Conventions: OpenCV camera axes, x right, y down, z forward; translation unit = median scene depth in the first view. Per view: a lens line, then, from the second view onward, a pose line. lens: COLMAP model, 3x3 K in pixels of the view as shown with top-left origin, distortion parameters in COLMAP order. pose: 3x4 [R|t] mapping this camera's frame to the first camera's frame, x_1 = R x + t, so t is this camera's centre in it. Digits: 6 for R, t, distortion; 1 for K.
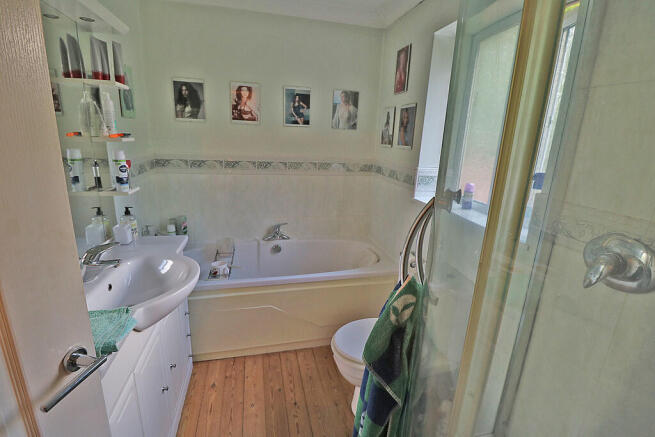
lens RADIAL K [[304.7, 0, 324.5], [0, 304.7, 216.5], [0, 0, 1]] dist [-0.001100, -0.013094]
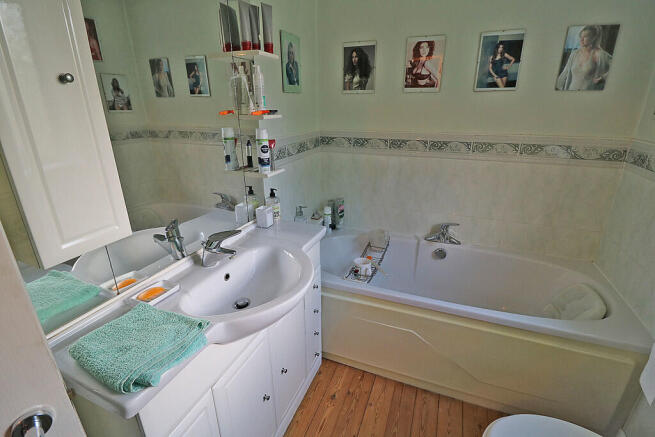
lens RADIAL K [[304.7, 0, 324.5], [0, 304.7, 216.5], [0, 0, 1]] dist [-0.001100, -0.013094]
pose [[0.818978, 0.152677, -0.553141, 0.020822], [-0.108943, 0.987792, 0.111348, -0.049995], [0.563389, -0.030931, 0.825613, 0.212666]]
